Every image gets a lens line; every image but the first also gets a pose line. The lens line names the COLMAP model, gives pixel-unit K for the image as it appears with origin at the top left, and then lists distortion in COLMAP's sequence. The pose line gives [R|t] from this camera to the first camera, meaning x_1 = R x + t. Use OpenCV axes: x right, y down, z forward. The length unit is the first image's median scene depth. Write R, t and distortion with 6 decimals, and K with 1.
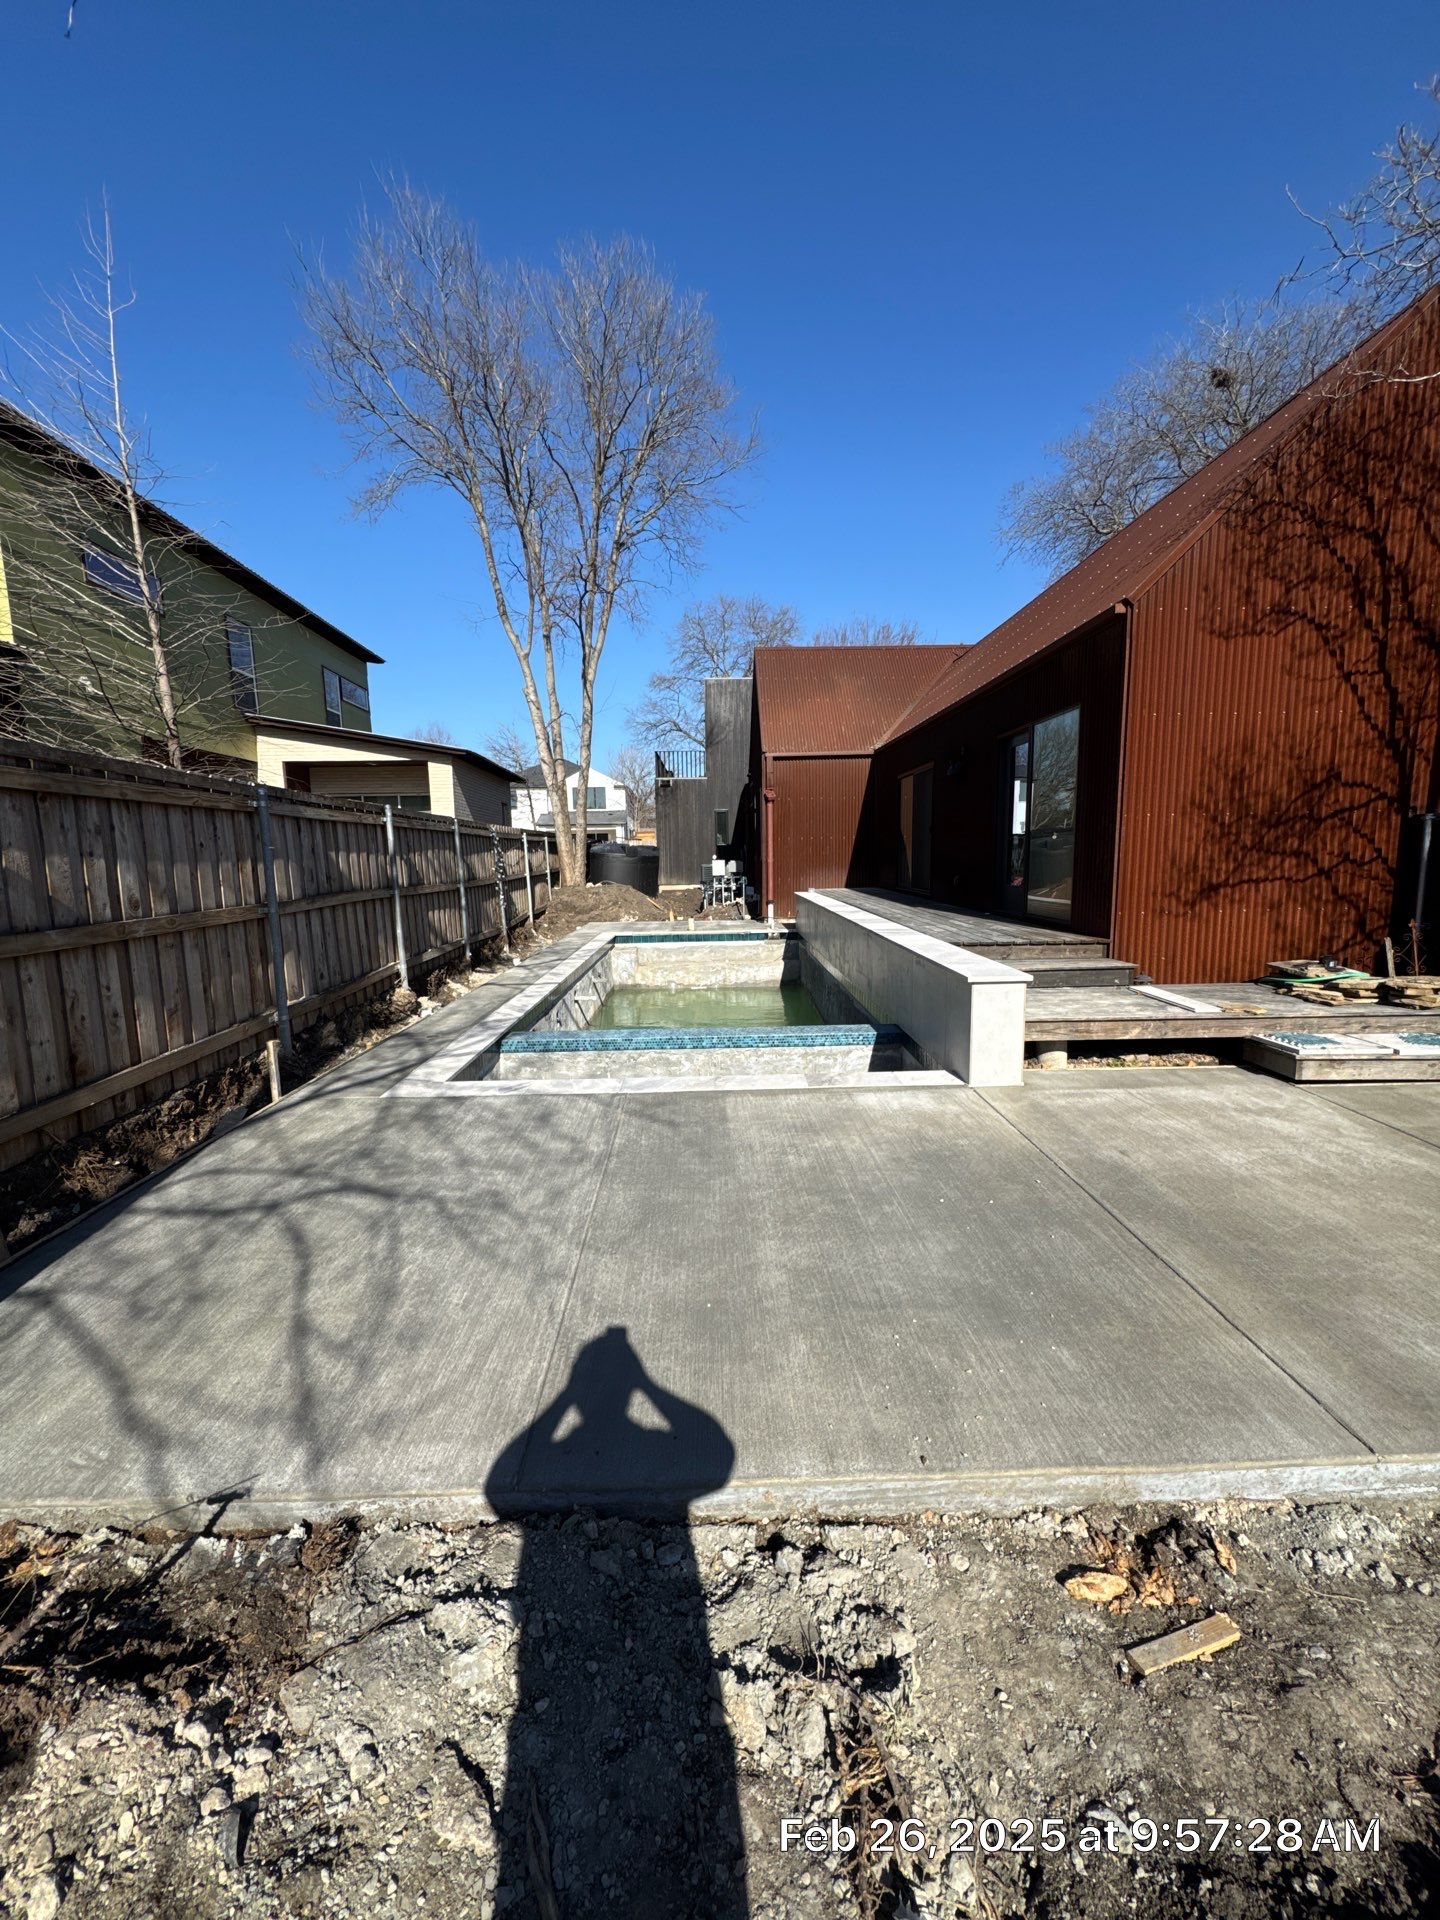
lens RADIAL K [[764.7, 0, 730.3], [0, 764.7, 955.4], [0, 0, 1]] dist [0.001548, 0.000022]
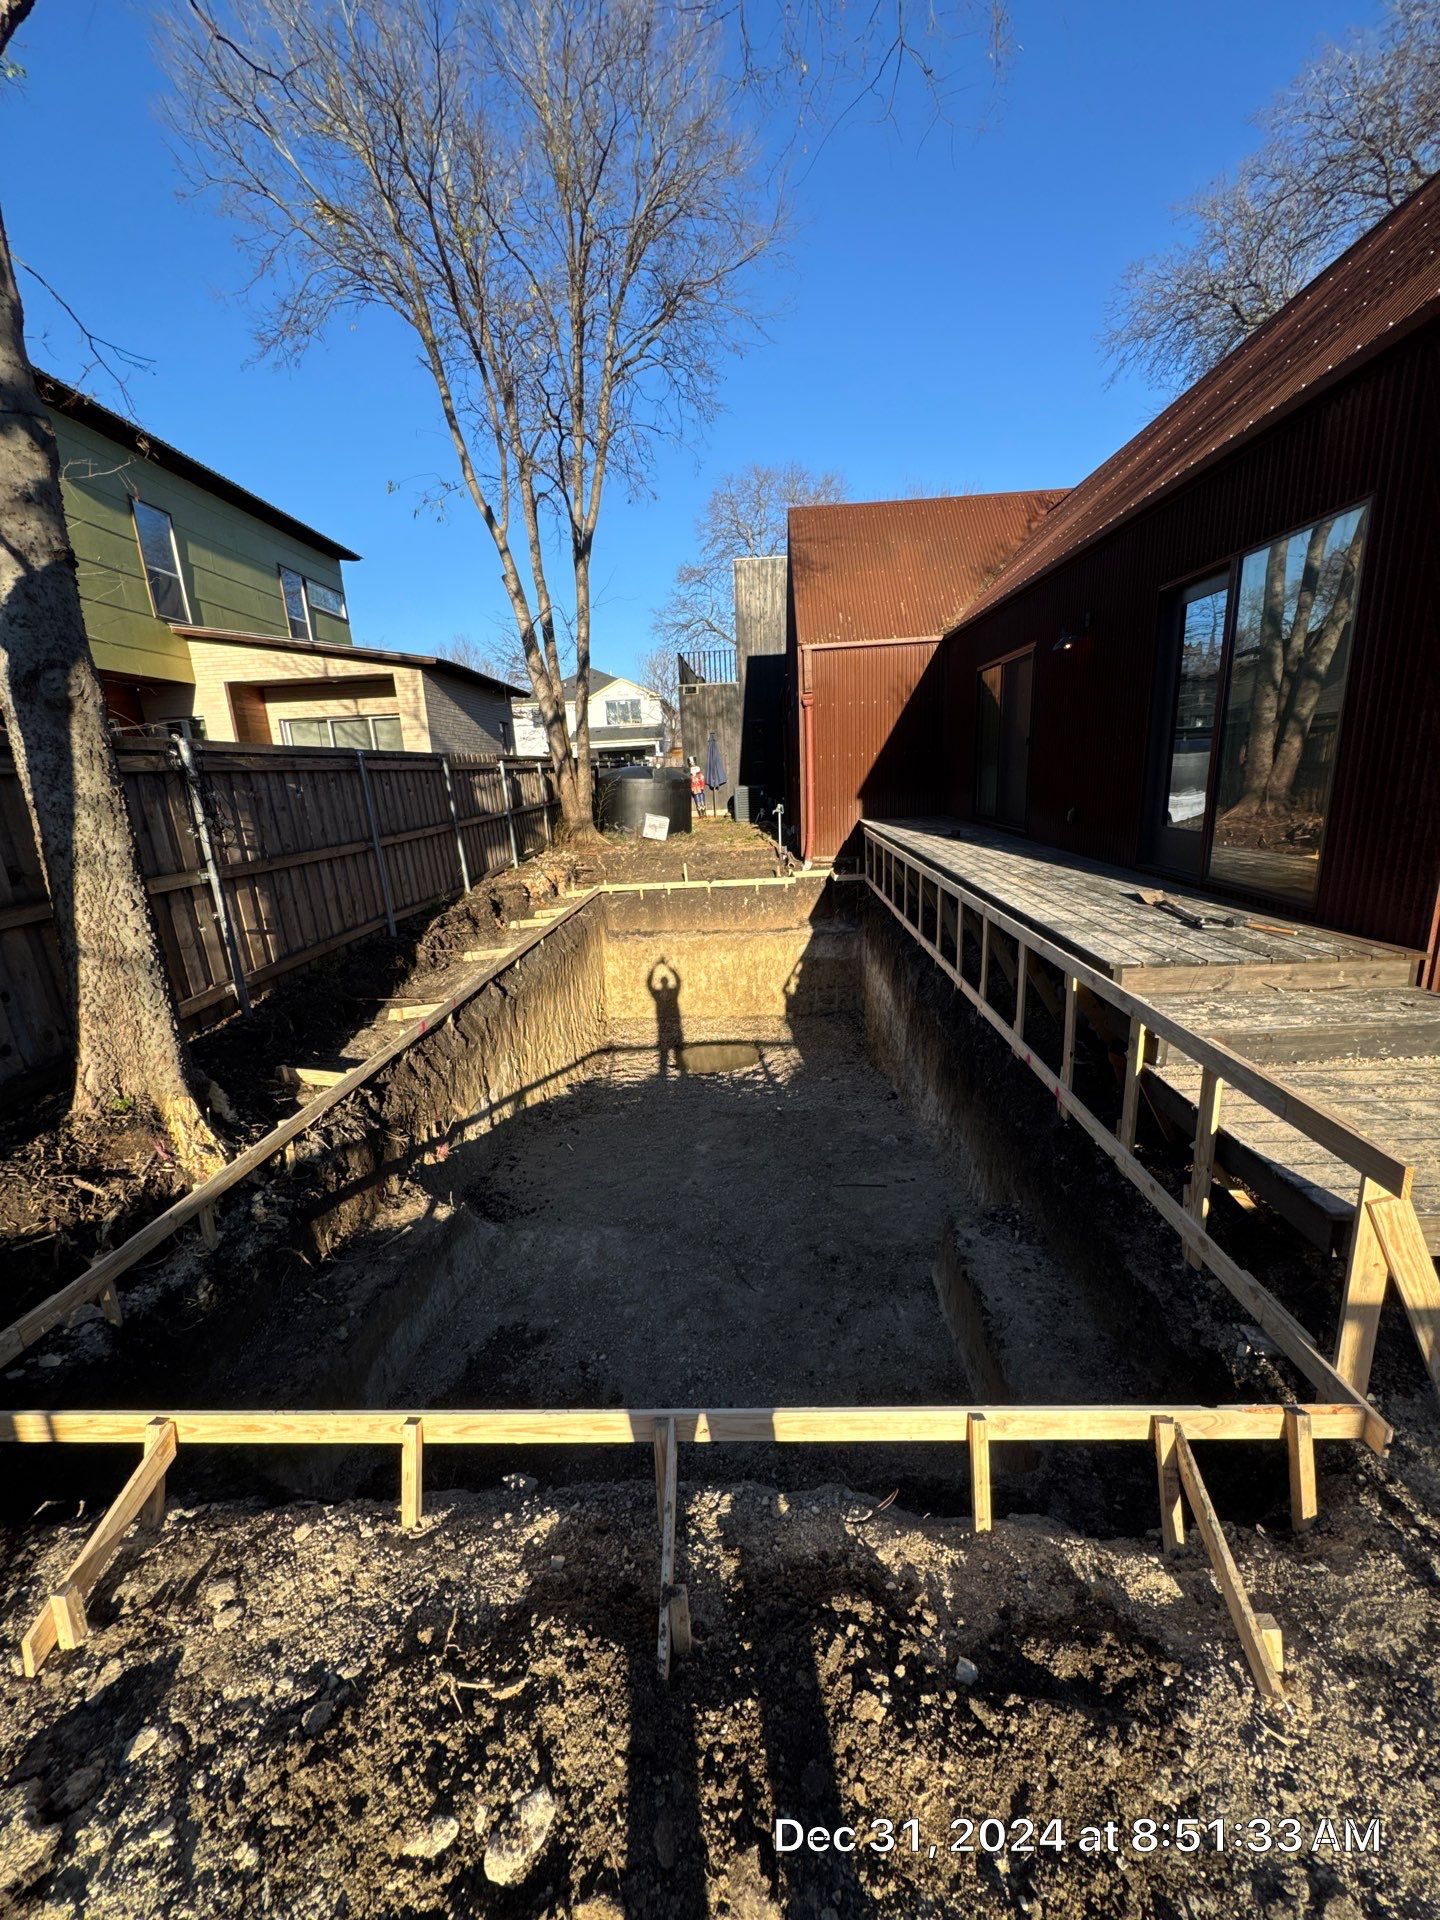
lens RADIAL K [[757.7, 0, 722.7], [0, 757.7, 969.9], [0, 0, 1]] dist [-0.009739, 0.000157]
pose [[0.996938, -0.013157, -0.077083, 0.018489], [0.023169, 0.991180, 0.130479, -0.029652], [0.074687, -0.131865, 0.988450, 0.147930]]
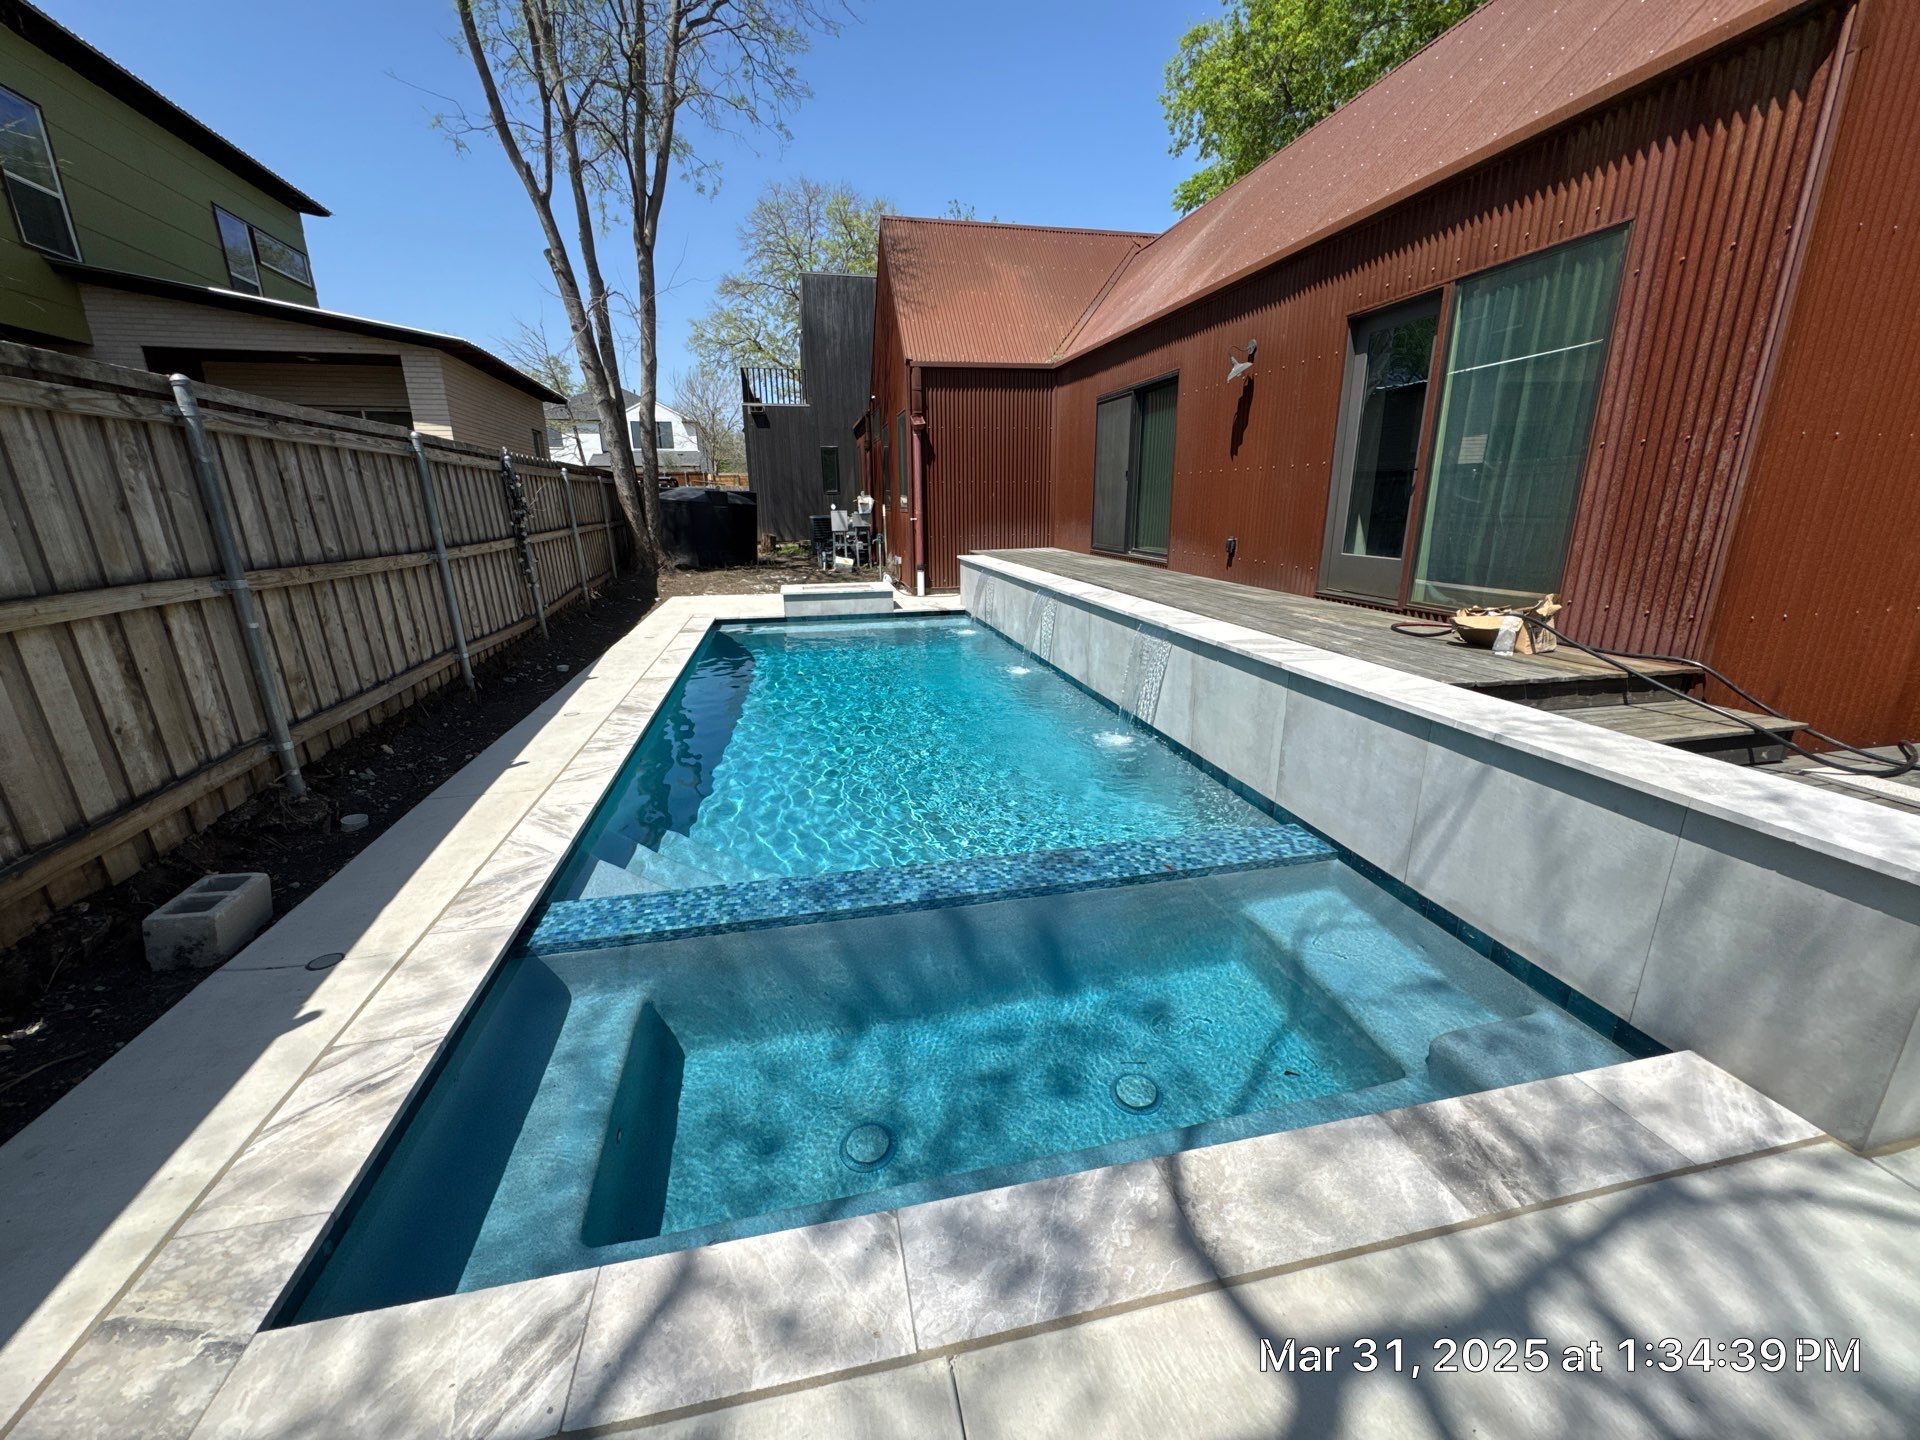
lens RADIAL K [[760.5, 0, 960.8], [0, 760.5, 720.6], [0, 0, 1]] dist [-0.006801, 0.000419]
pose [[0.982371, -0.046023, 0.181189, -0.042347], [0.019020, 0.988799, 0.148039, -0.024411], [-0.185973, -0.141983, 0.972242, 0.189641]]
